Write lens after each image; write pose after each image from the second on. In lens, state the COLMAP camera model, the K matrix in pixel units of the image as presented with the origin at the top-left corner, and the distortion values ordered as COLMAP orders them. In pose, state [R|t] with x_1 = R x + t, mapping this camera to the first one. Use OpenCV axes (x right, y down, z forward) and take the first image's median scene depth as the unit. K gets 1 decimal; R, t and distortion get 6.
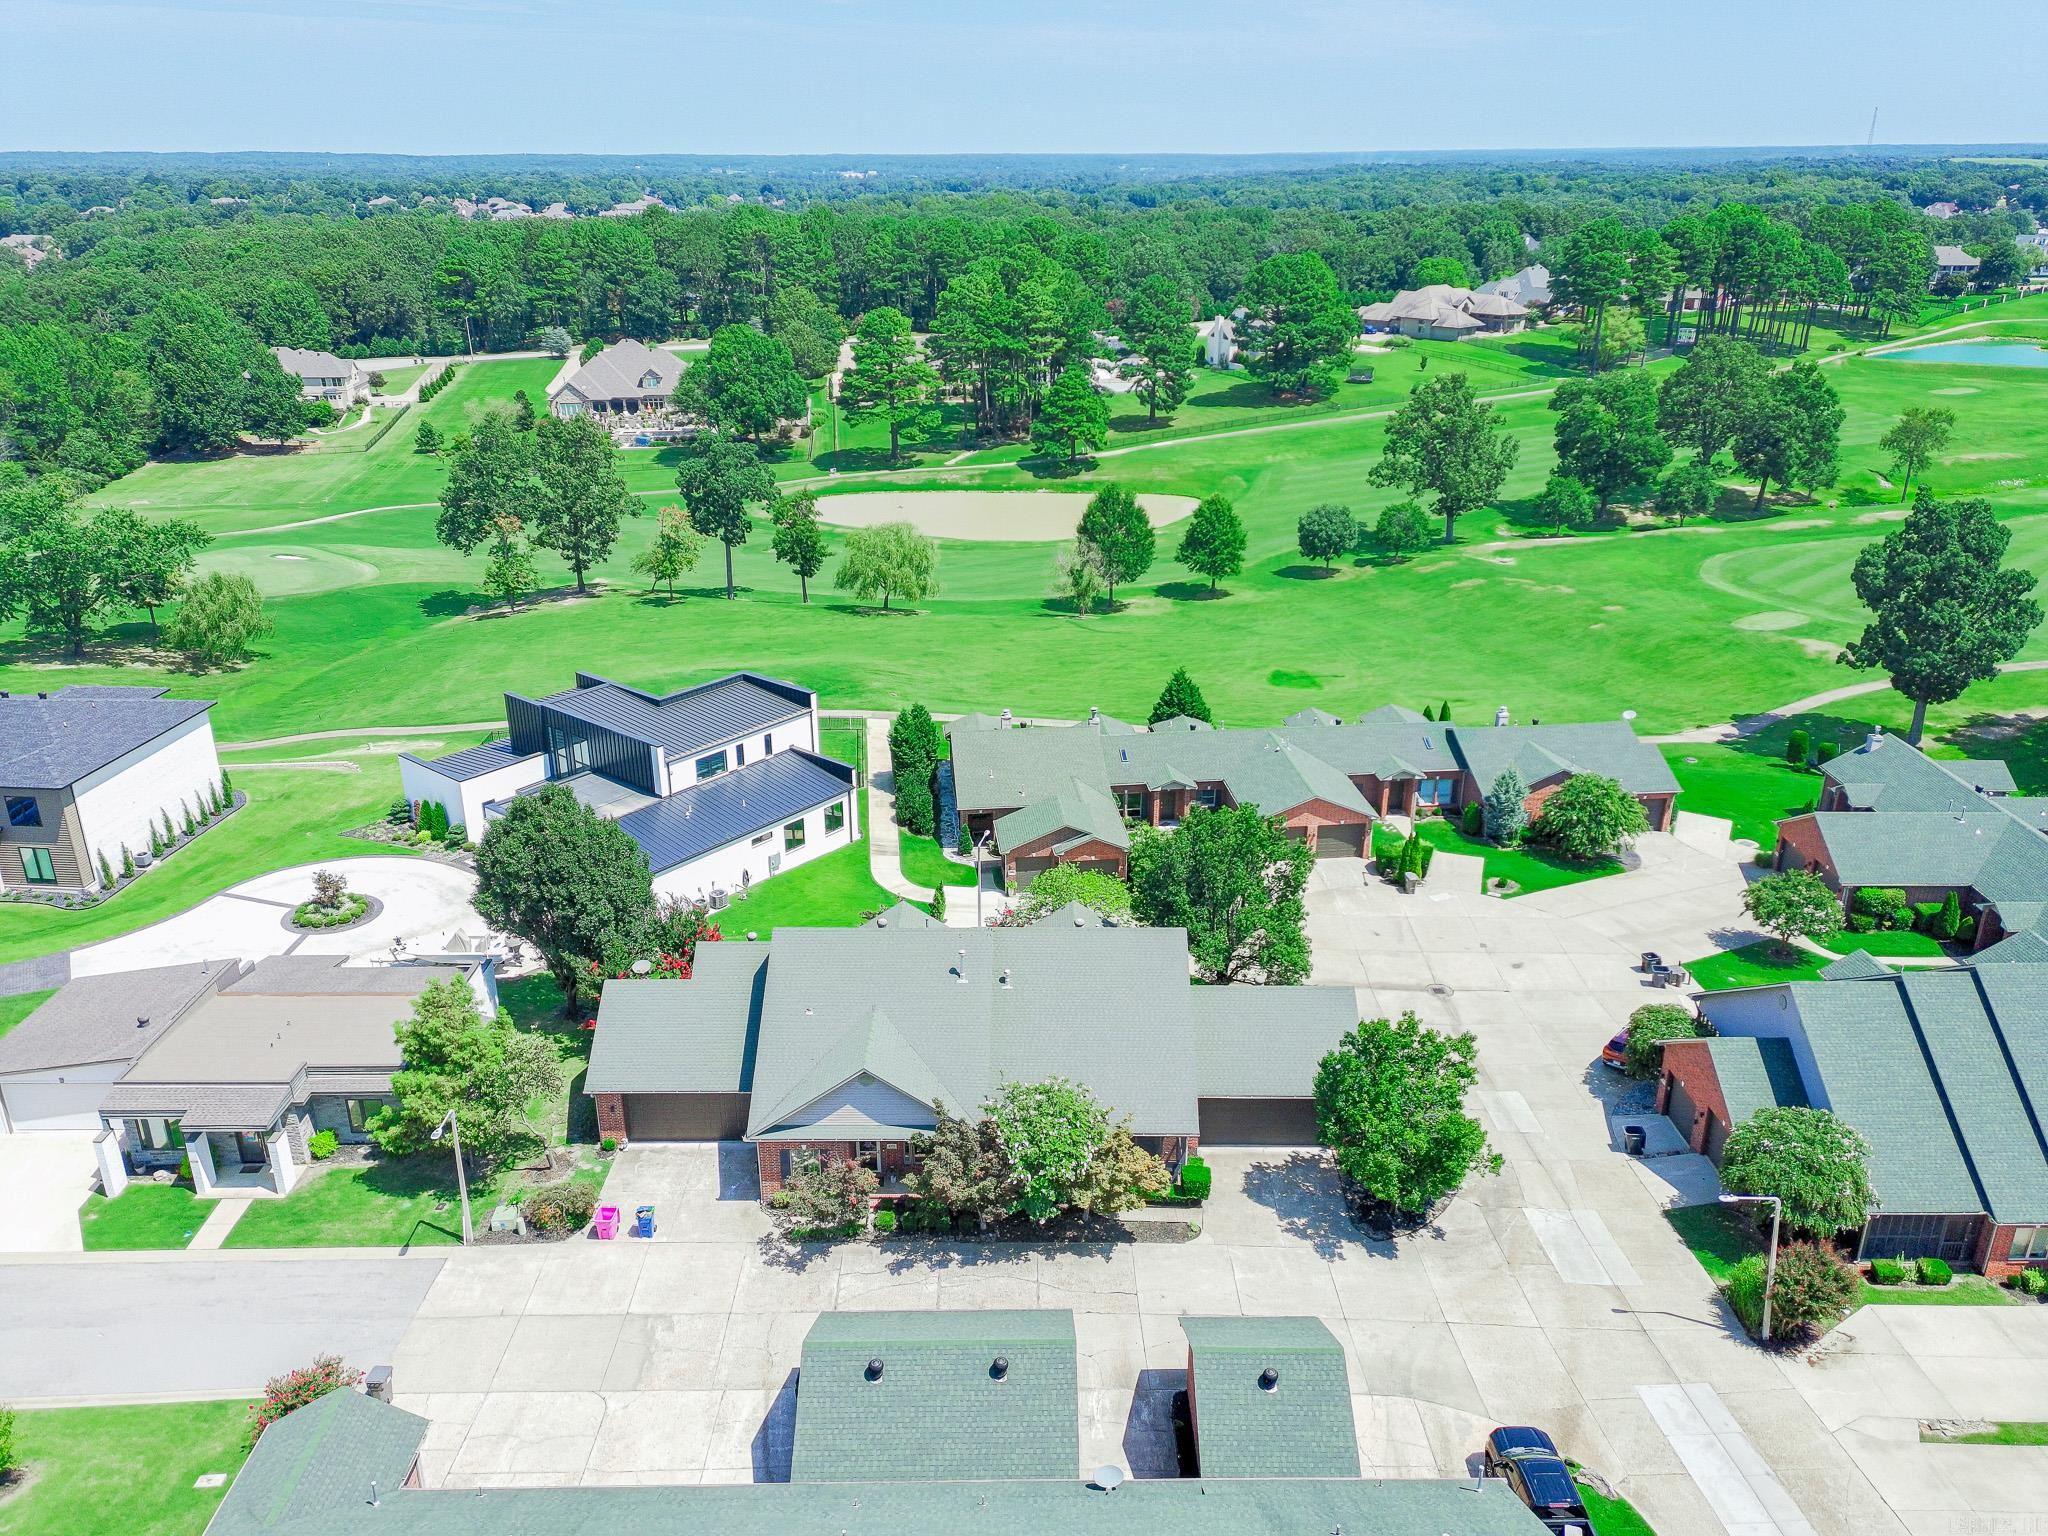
lens RADIAL K [[1503.7, 0, 1032.4], [0, 1503.7, 756.0], [0, 0, 1]] dist [0.077493, -0.060802]
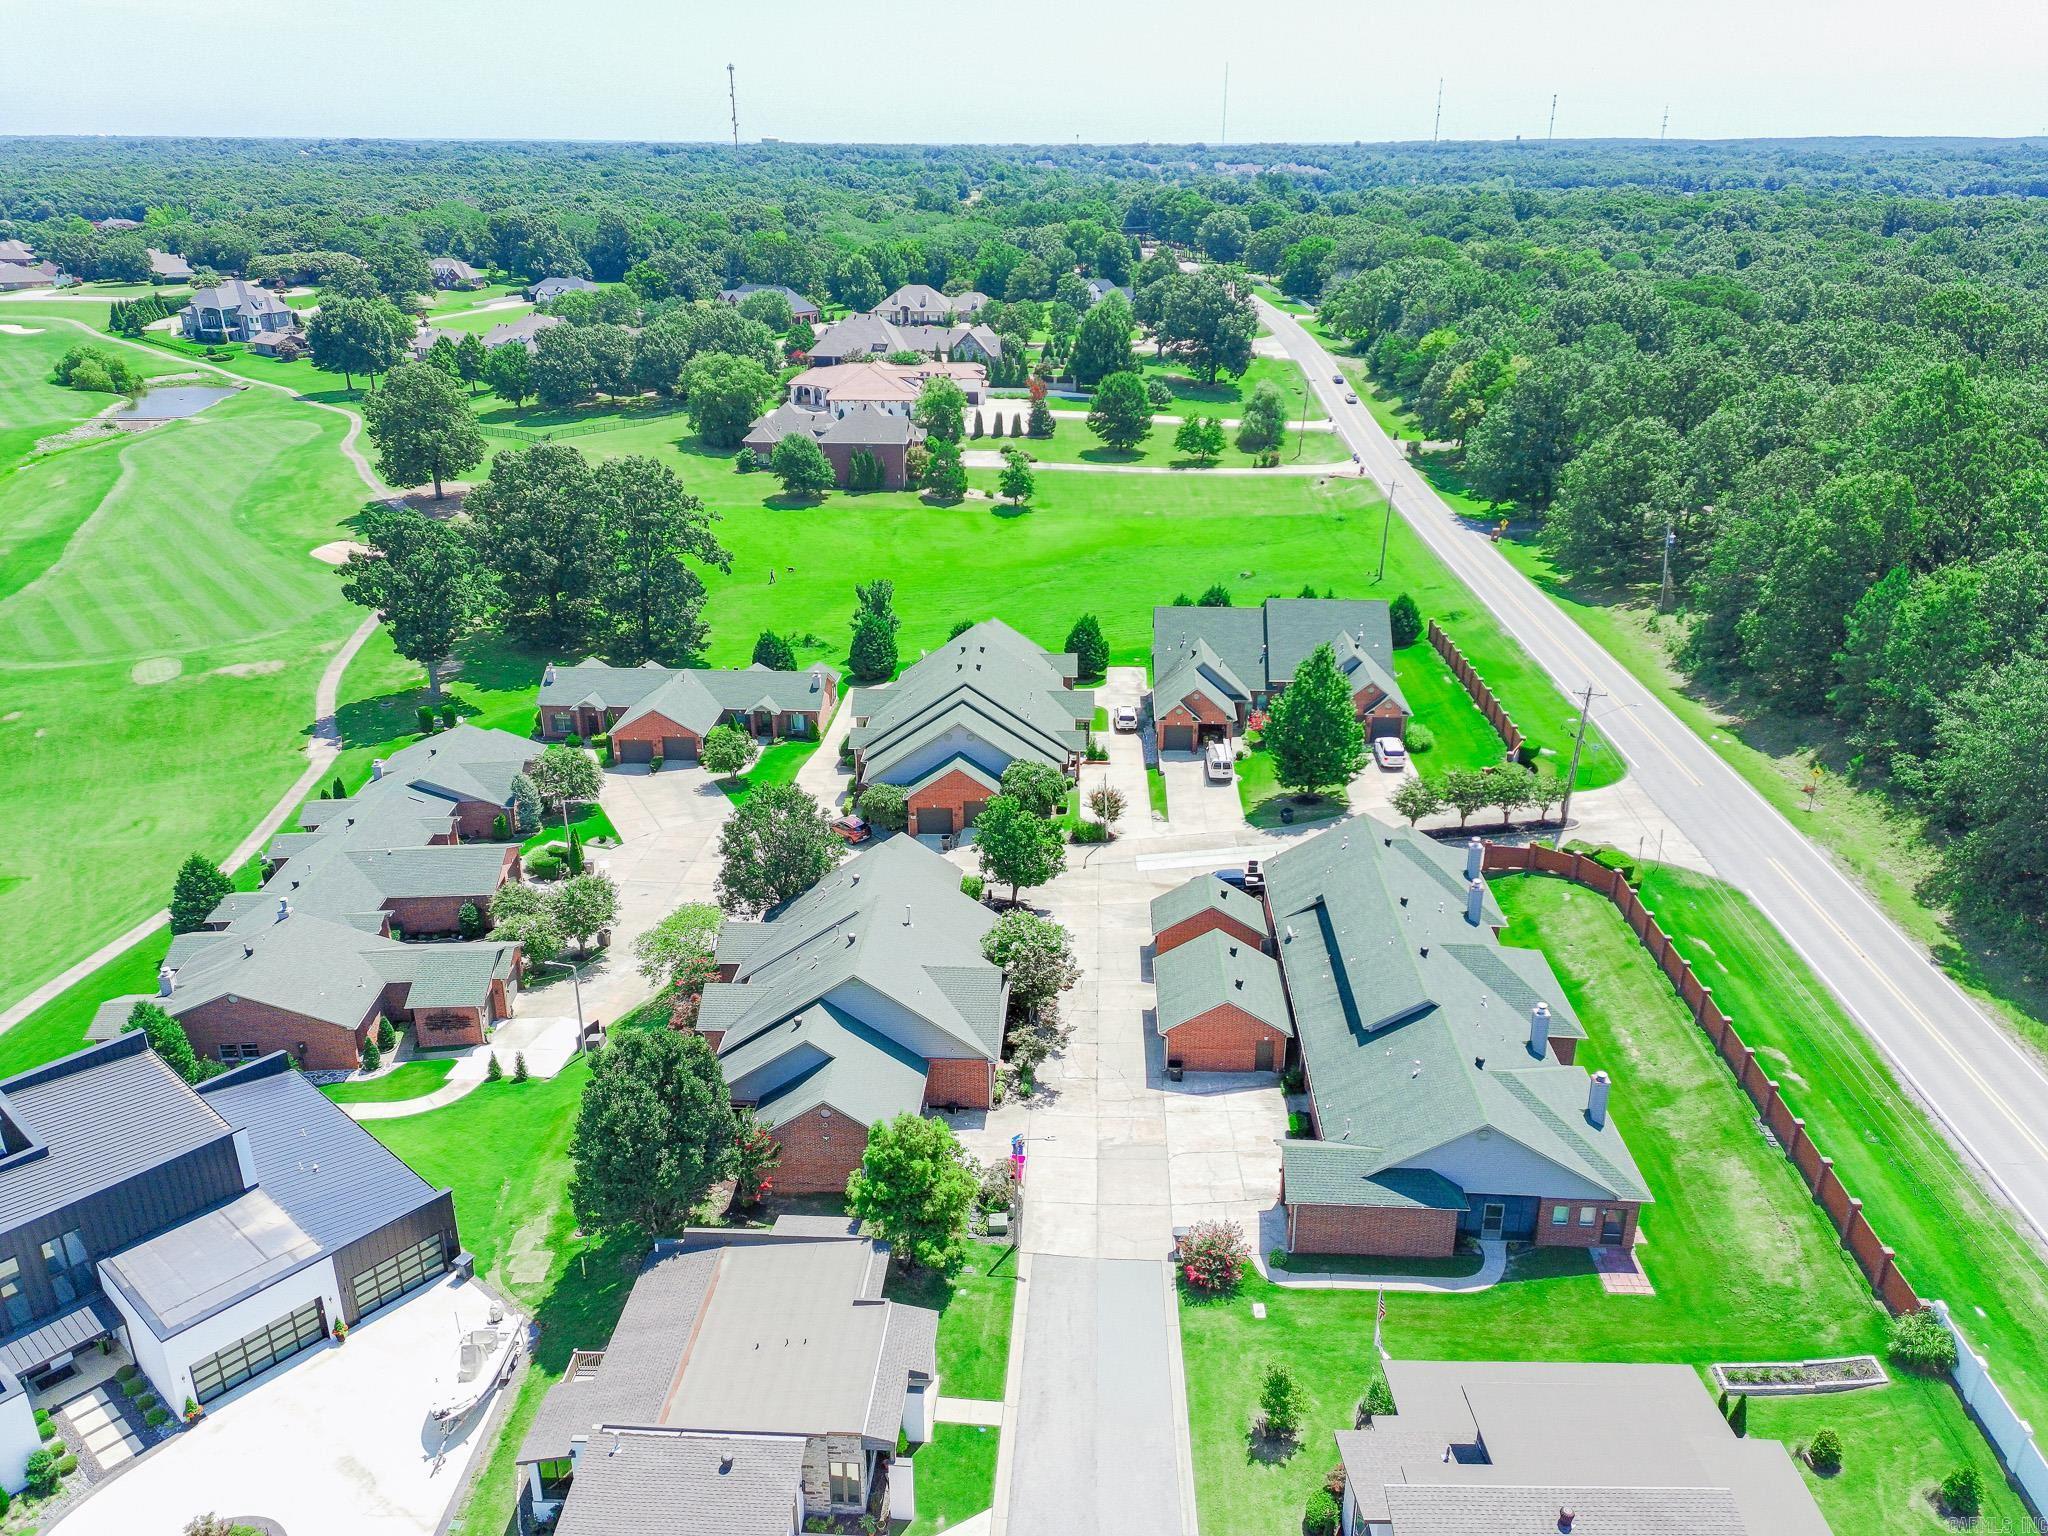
lens RADIAL K [[1503.7, 0, 1032.4], [0, 1503.7, 756.0], [0, 0, 1]] dist [0.077493, -0.060802]
pose [[0.049194, -0.374888, 0.925764, -0.516603], [0.367452, 0.868673, 0.332244, -0.166798], [-0.928741, 0.323829, 0.180487, 0.236743]]
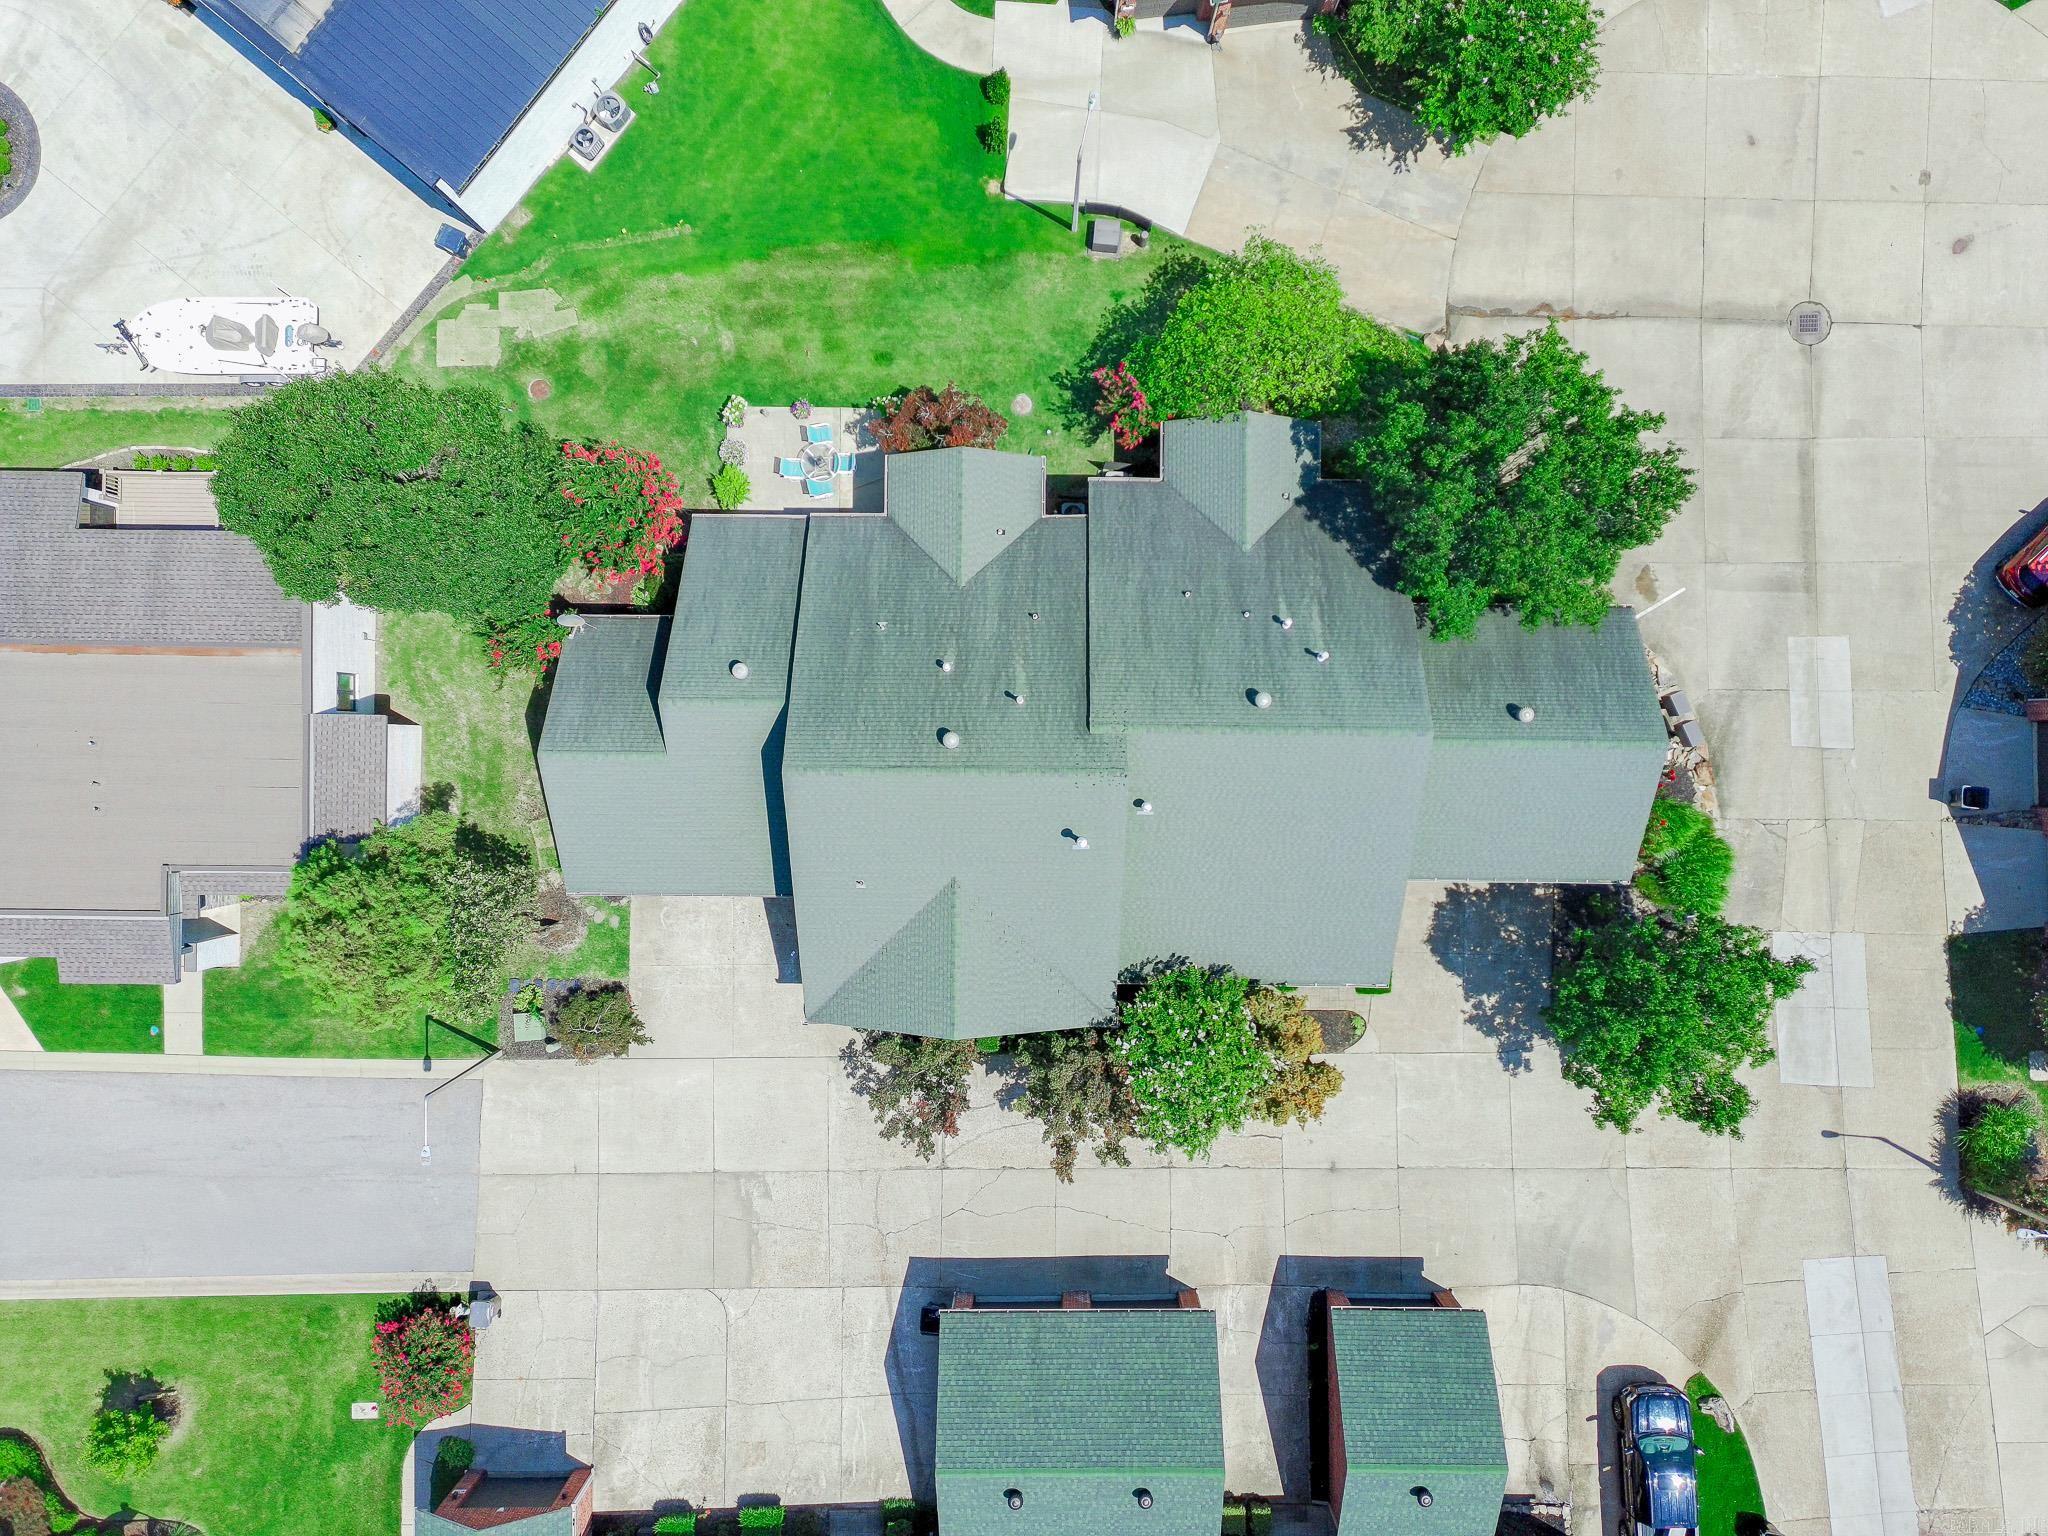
lens RADIAL K [[1503.7, 0, 1032.4], [0, 1503.7, 756.0], [0, 0, 1]] dist [0.077493, -0.060802]
pose [[0.999979, 0.002252, -0.006088, -0.025740], [0.004838, 0.366689, 0.930331, -0.196499], [0.004327, -0.930341, 0.366671, 0.317736]]
